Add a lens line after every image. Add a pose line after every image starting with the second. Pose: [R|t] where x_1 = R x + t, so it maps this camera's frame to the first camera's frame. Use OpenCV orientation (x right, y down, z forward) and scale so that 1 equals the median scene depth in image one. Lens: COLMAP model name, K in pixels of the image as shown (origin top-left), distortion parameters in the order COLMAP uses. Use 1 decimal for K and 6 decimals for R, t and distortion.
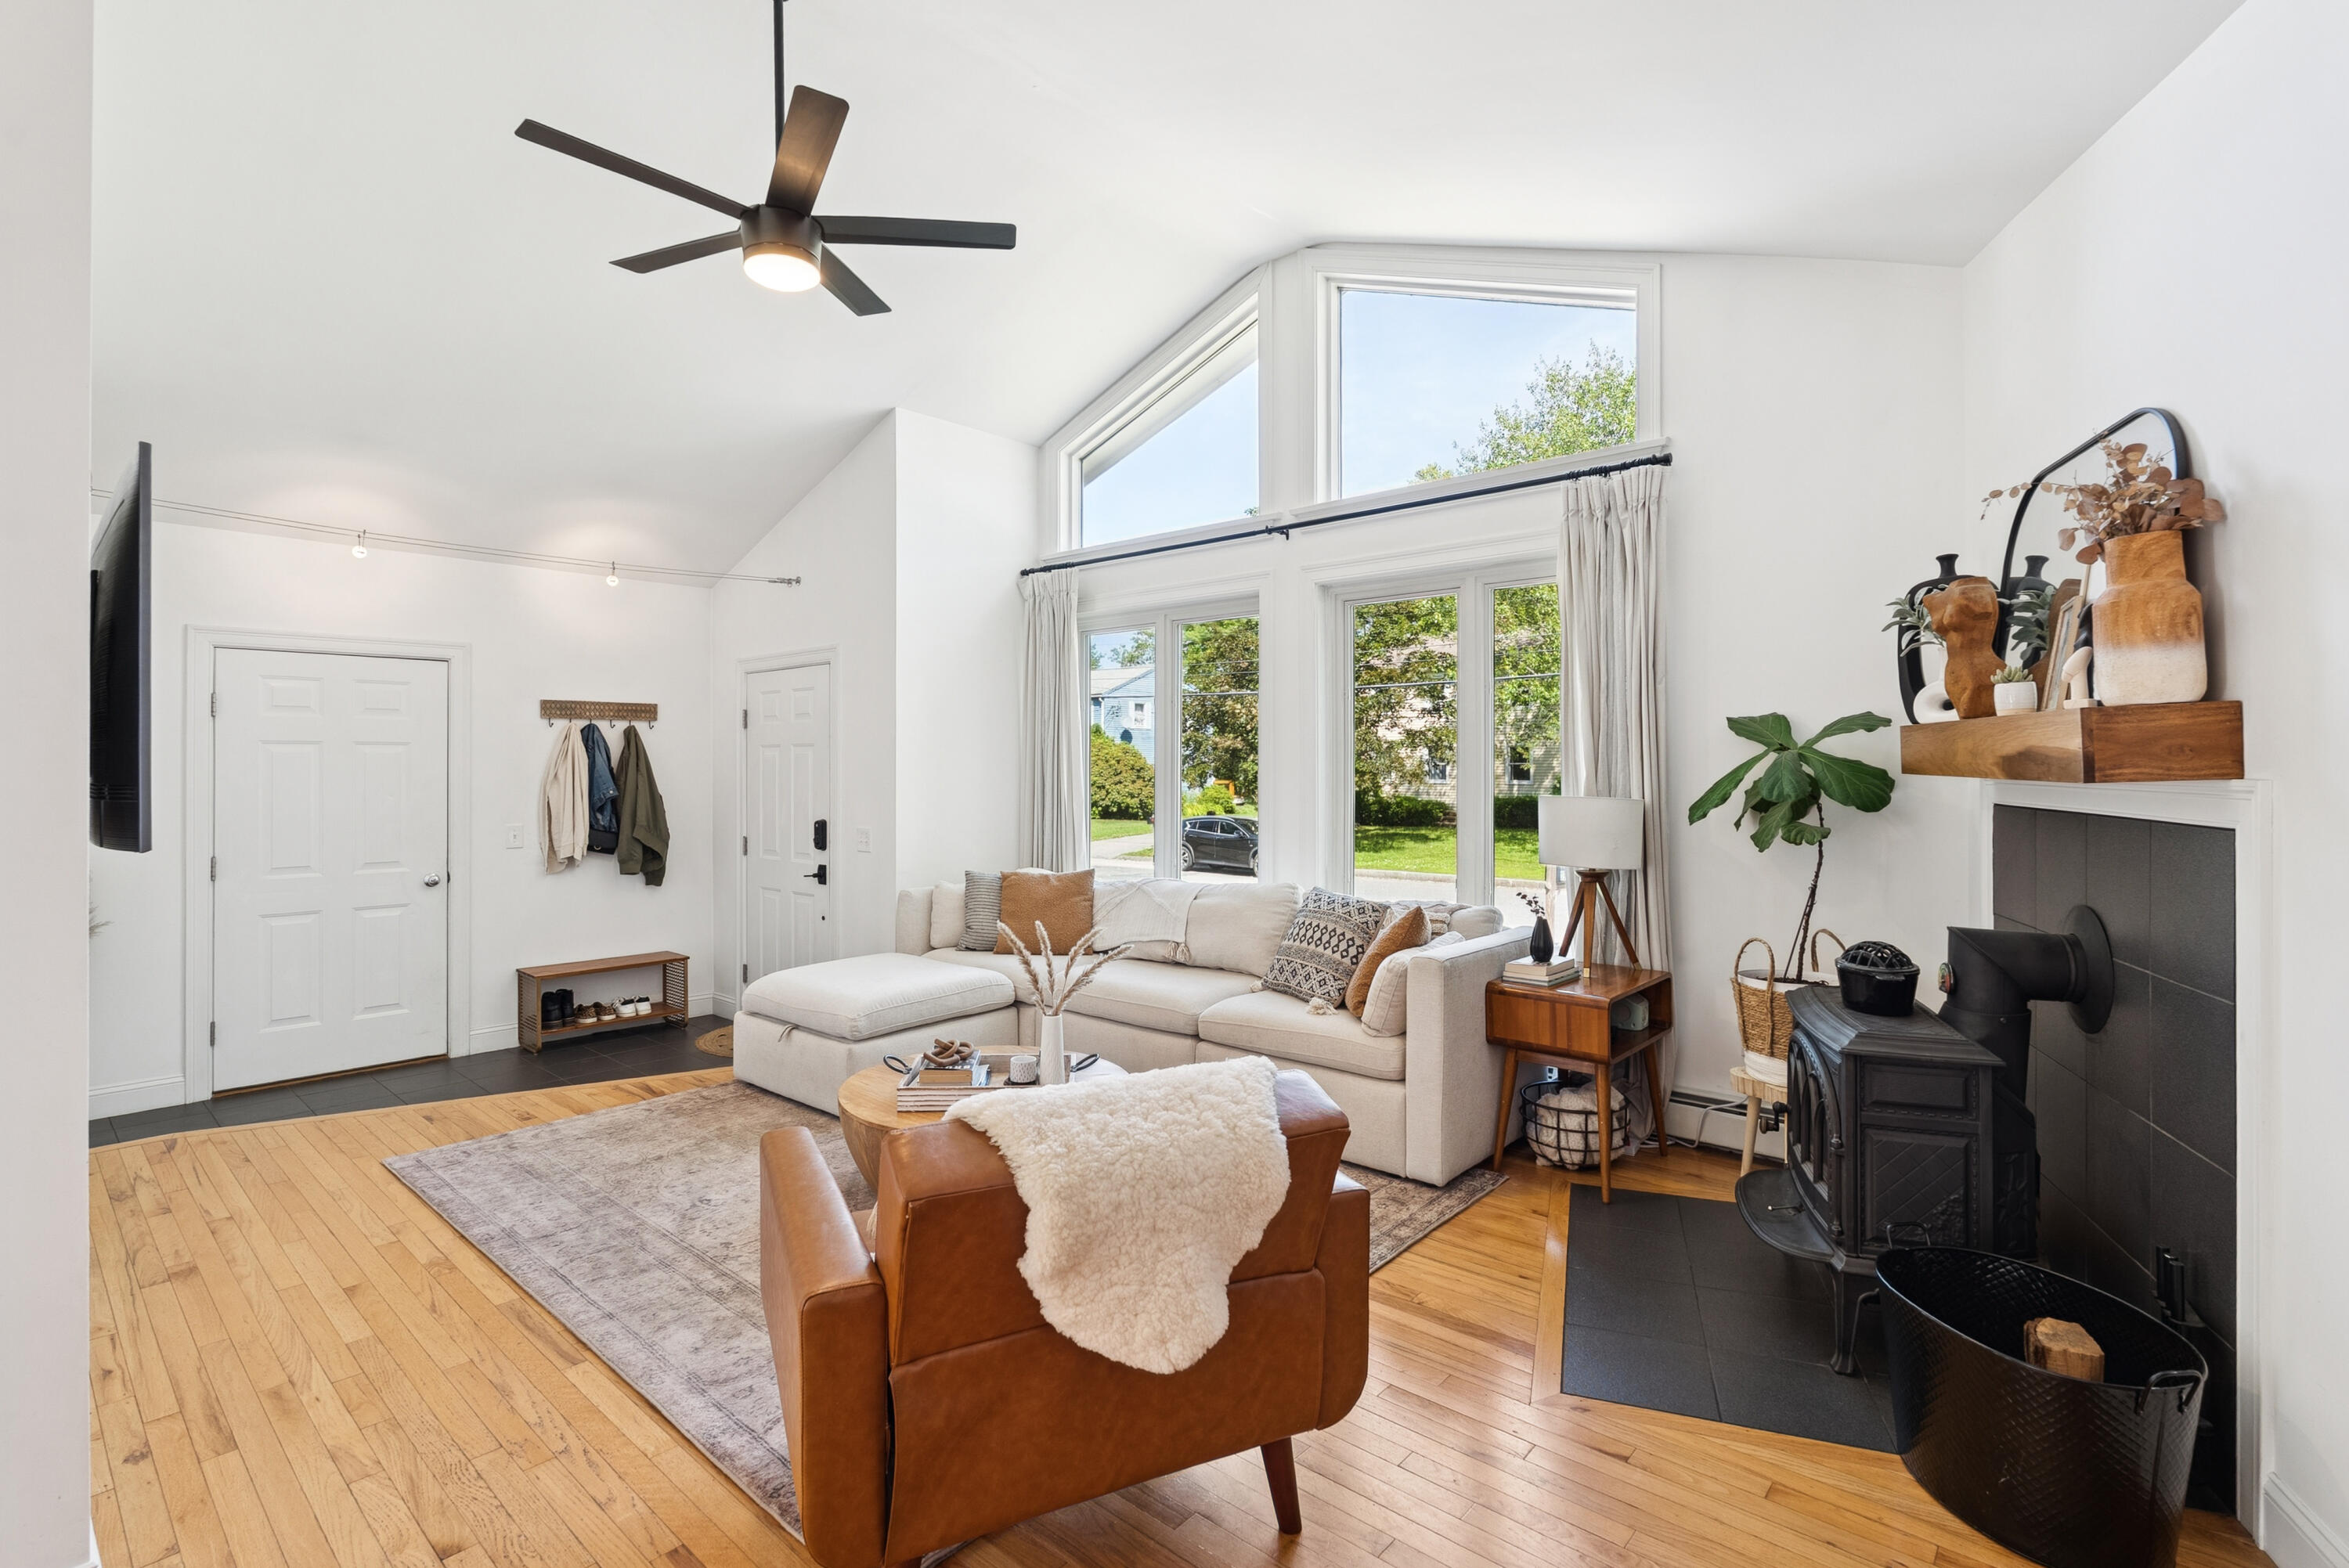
lens RADIAL K [[1090.2, 0, 1174.5], [0, 1090.2, 784.0], [0, 0, 1]] dist [-0.000609, 0.000116]
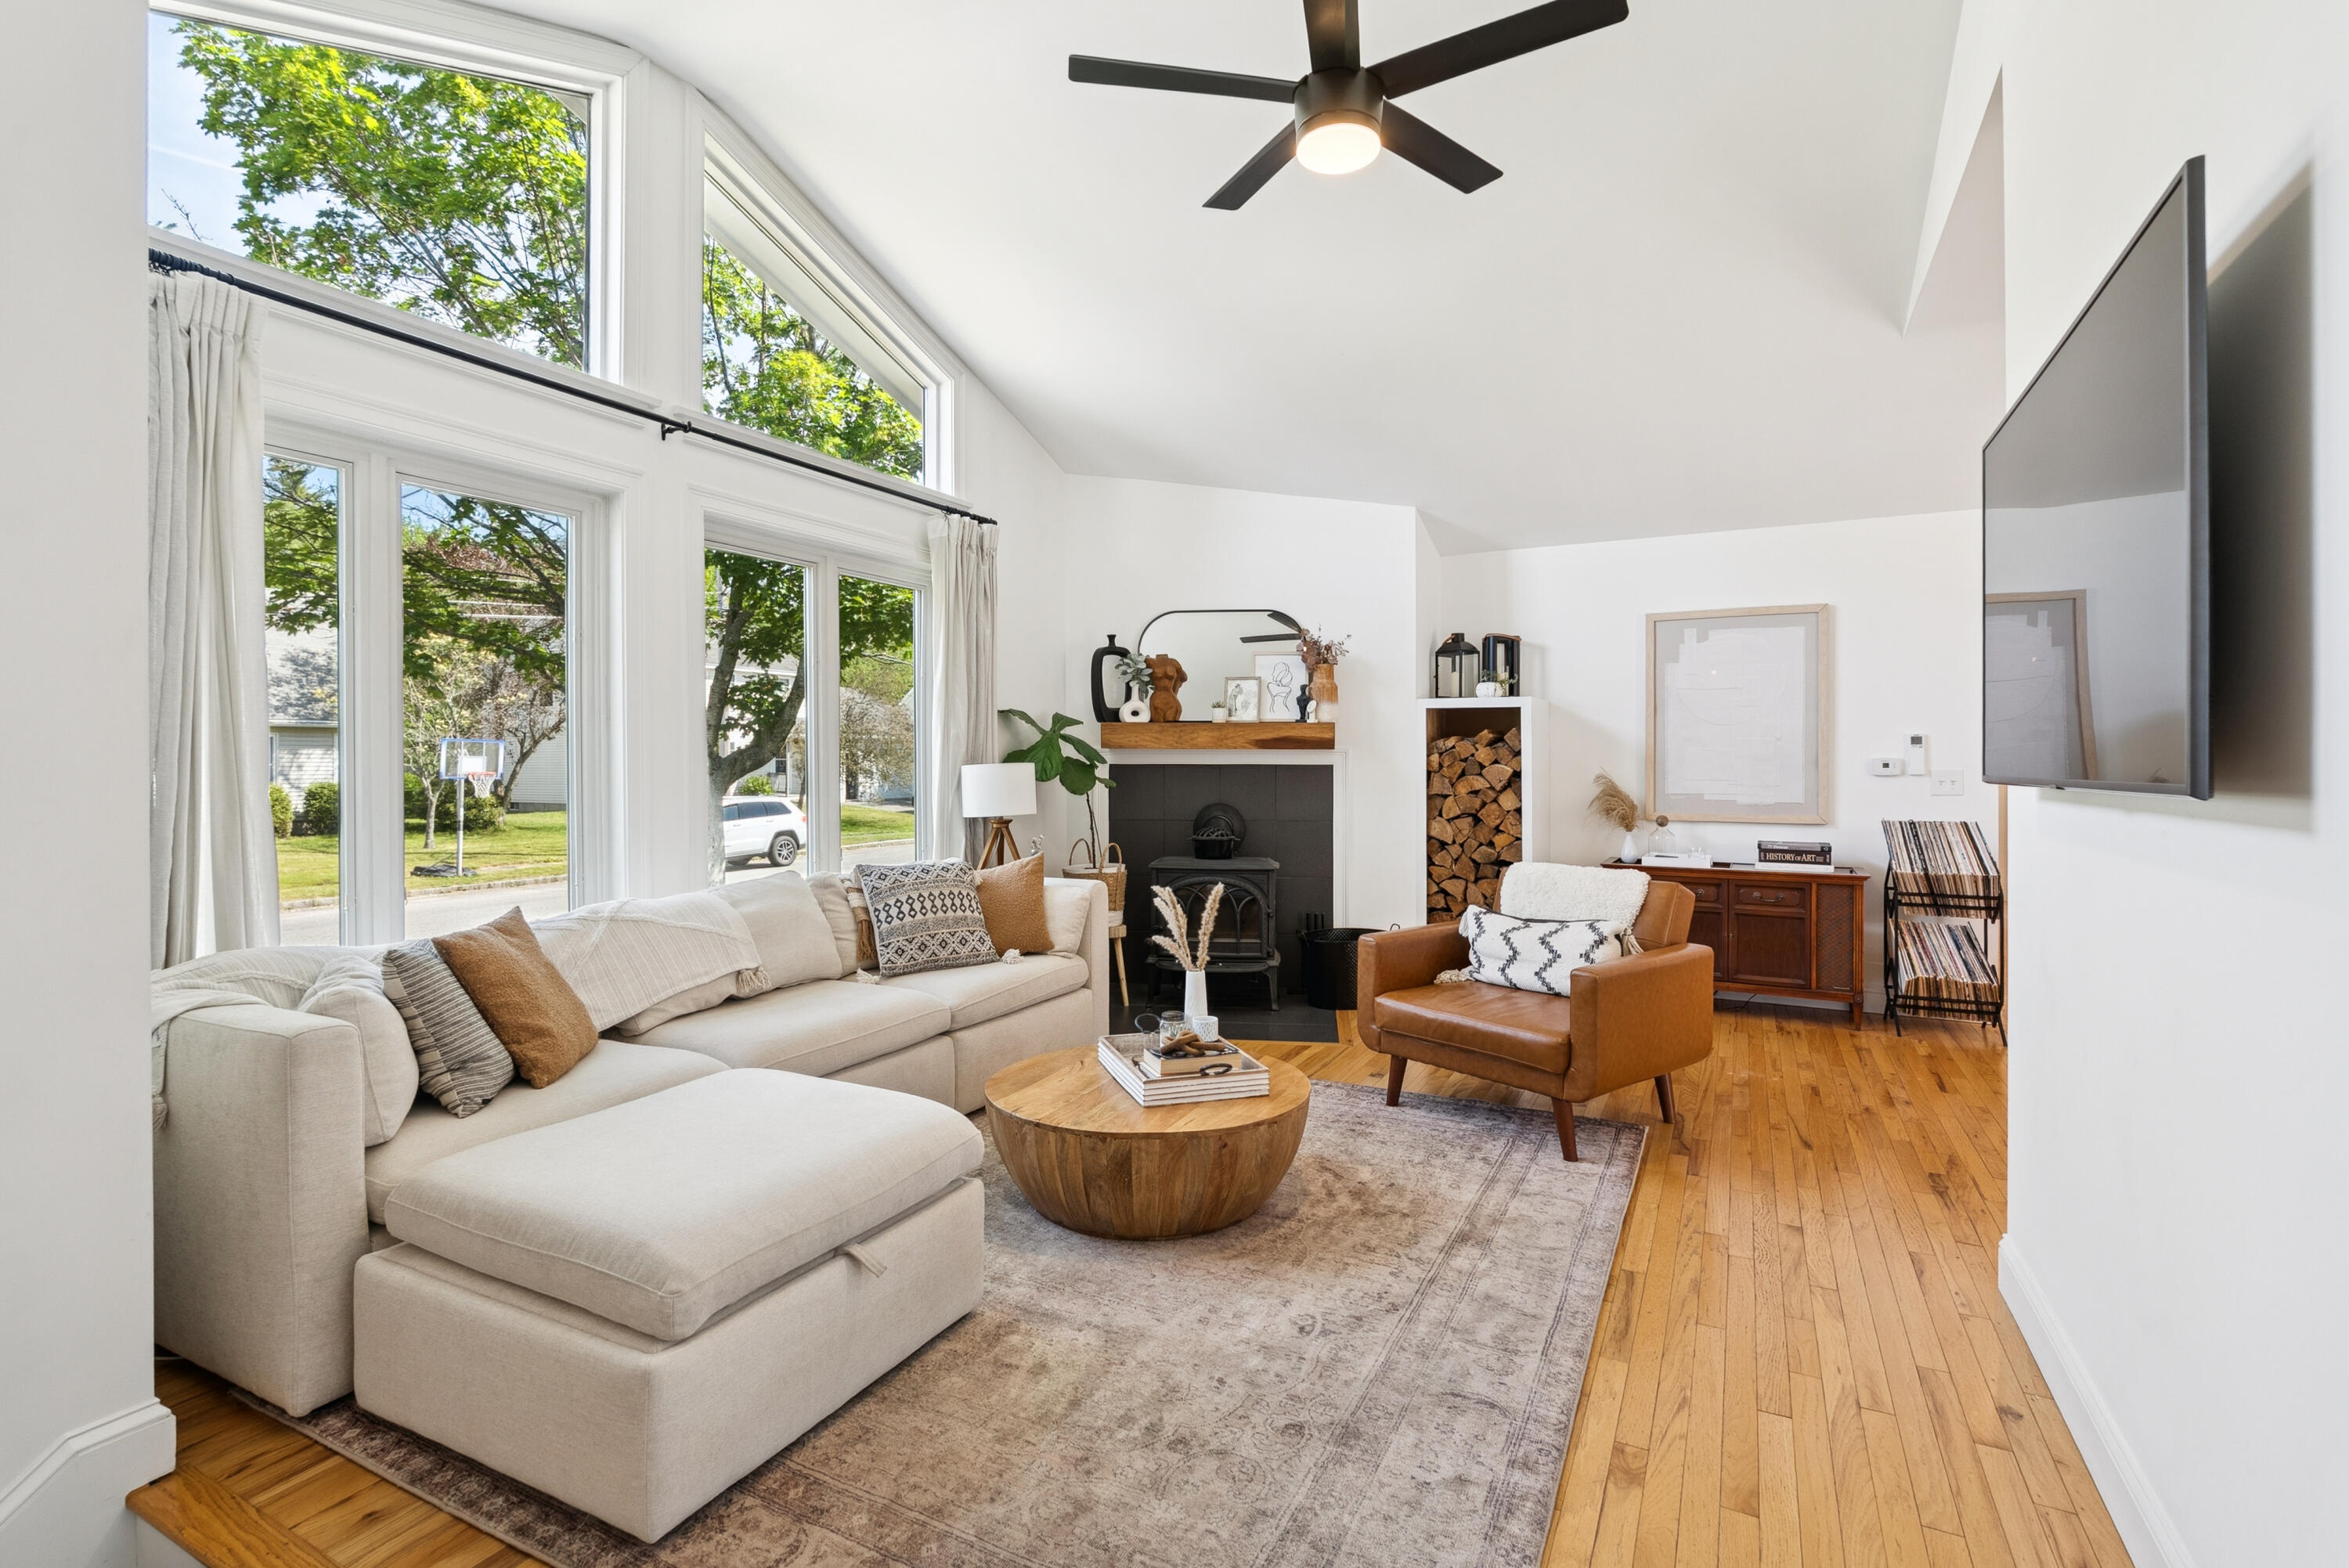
lens RADIAL K [[1090.2, 0, 1174.5], [0, 1090.2, 784.0], [0, 0, 1]] dist [-0.000609, 0.000116]
pose [[-0.247460, -0.016866, 0.968751, -1.251023], [0.017060, 0.999618, 0.021761, 0.013320], [-0.968748, 0.021912, -0.247078, 1.435455]]
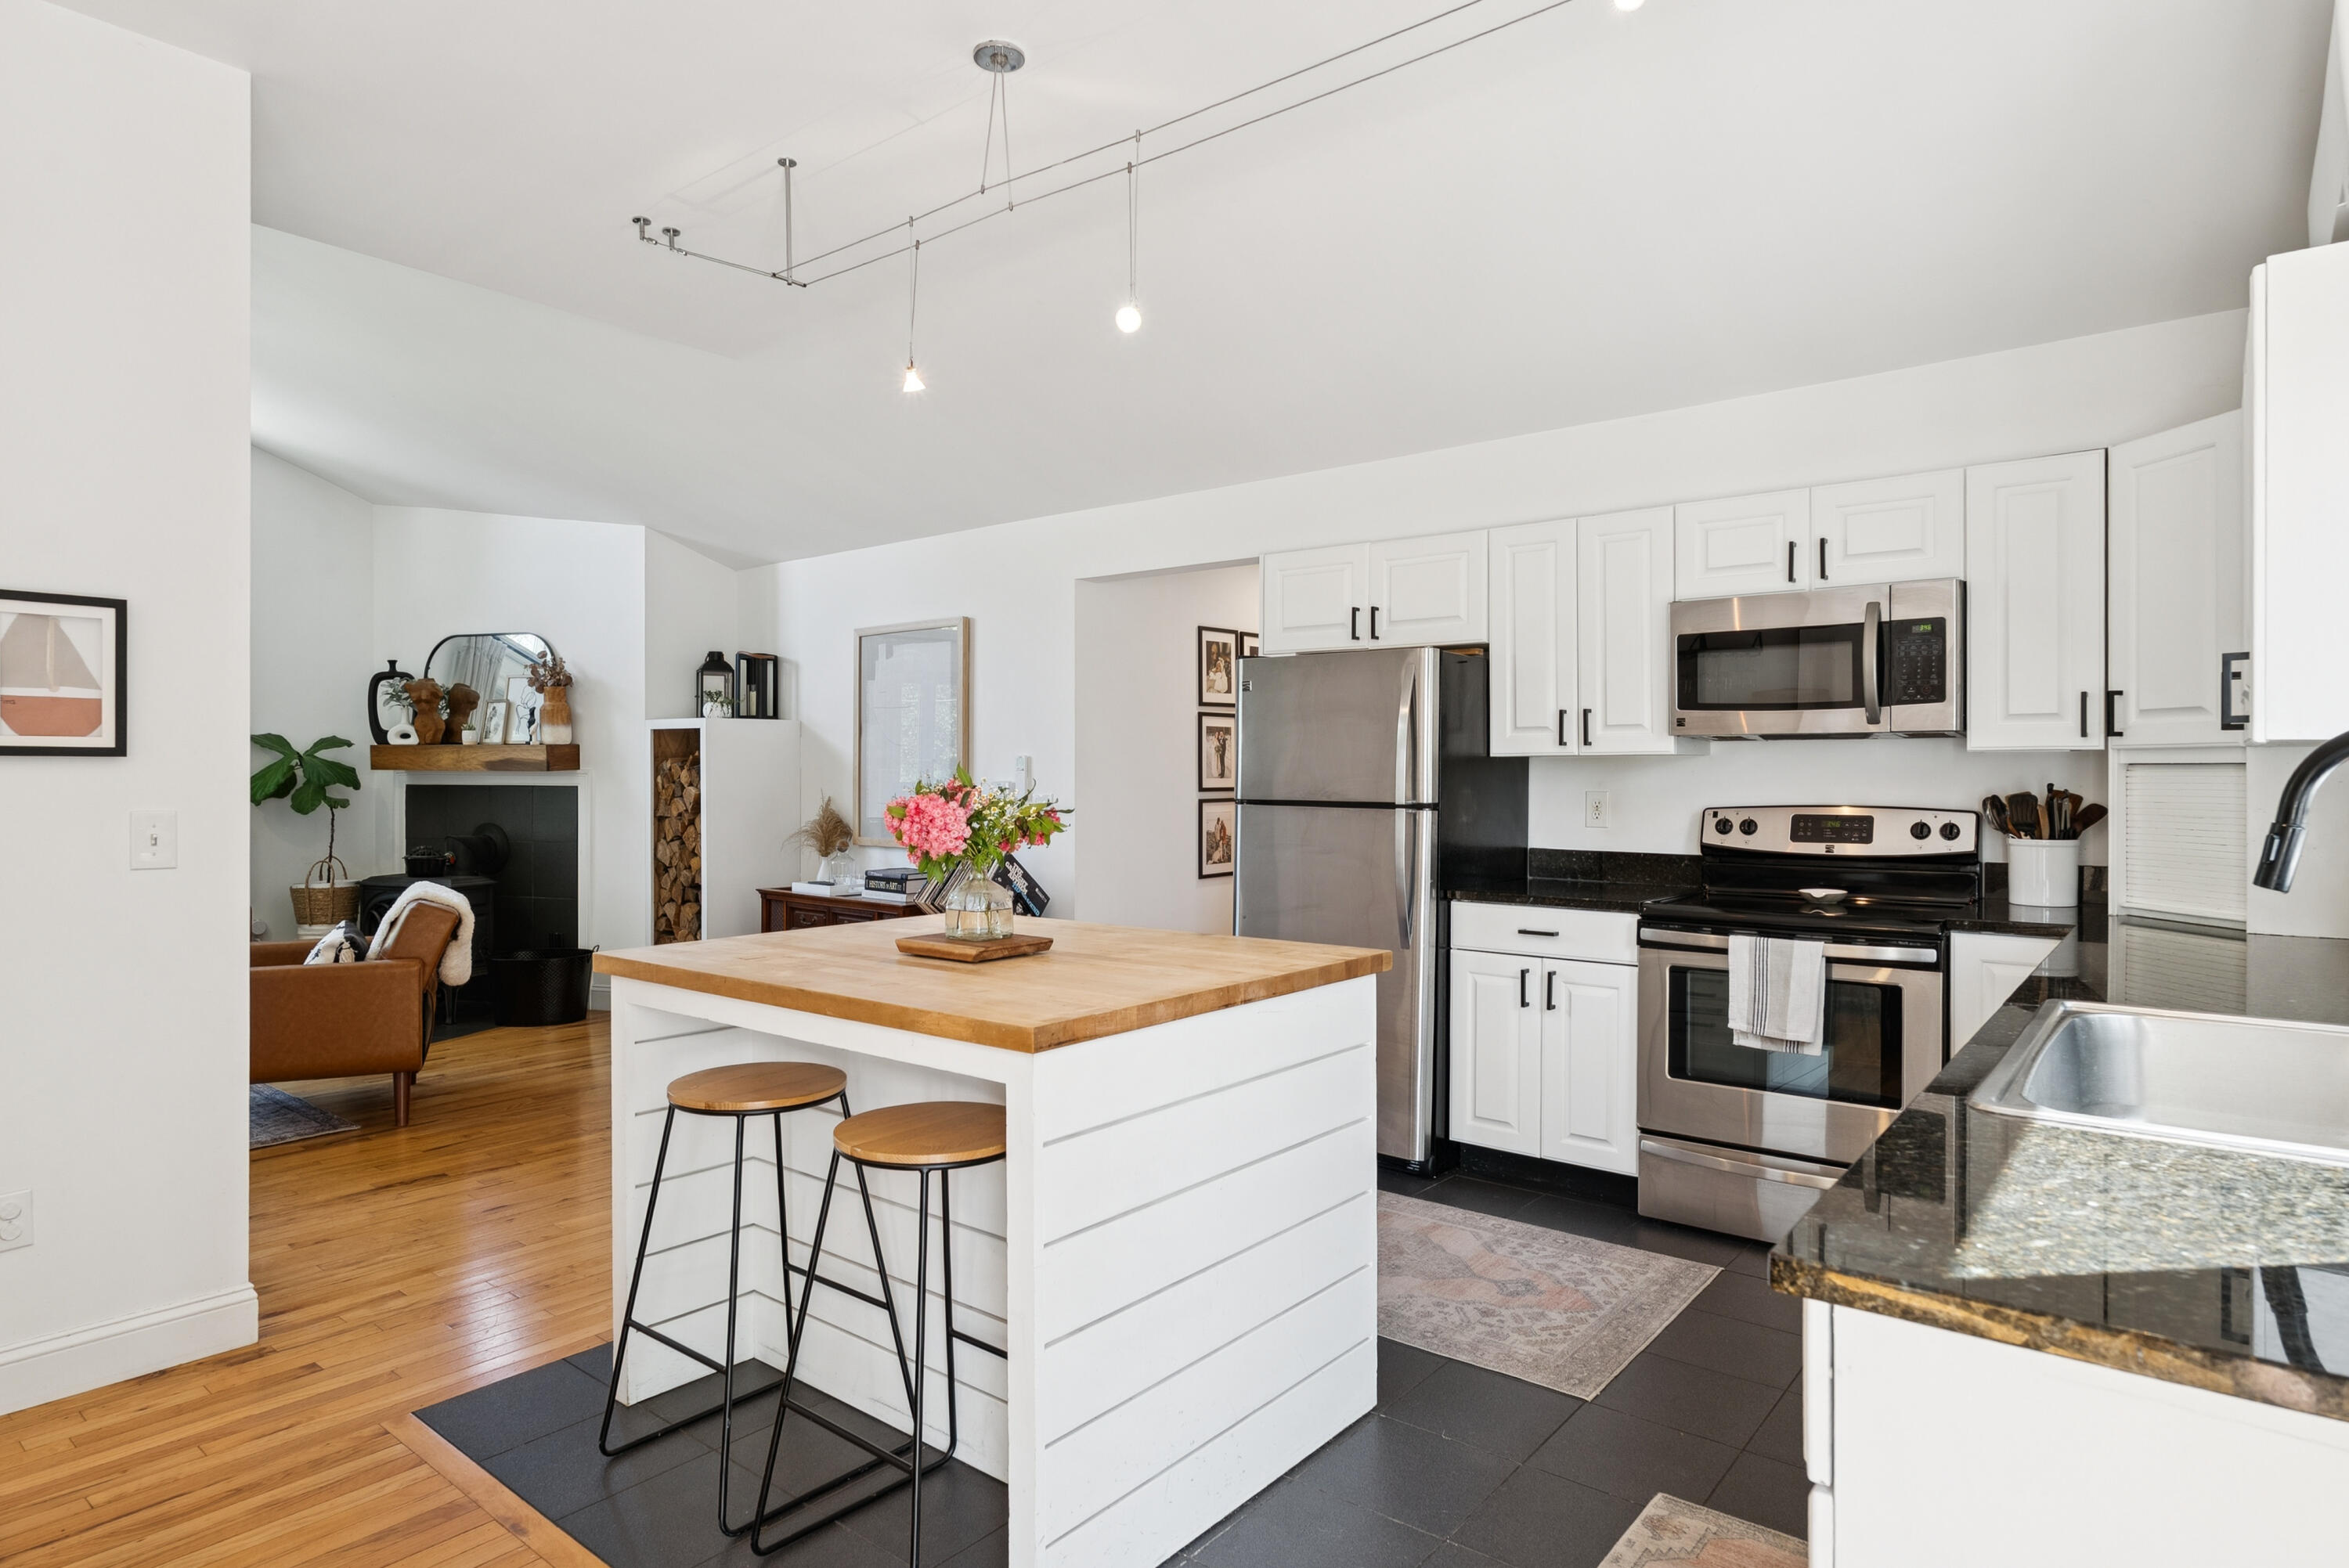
lens RADIAL K [[1317.3, 0, 1174.5], [0, 1317.3, 784.0], [0, 0, 1]] dist [-0.002491, -0.000210]
pose [[-0.052069, -0.008828, 0.998604, -1.851074], [0.018425, 0.999782, 0.009799, 0.019288], [-0.998474, 0.018909, -0.051895, -0.313540]]
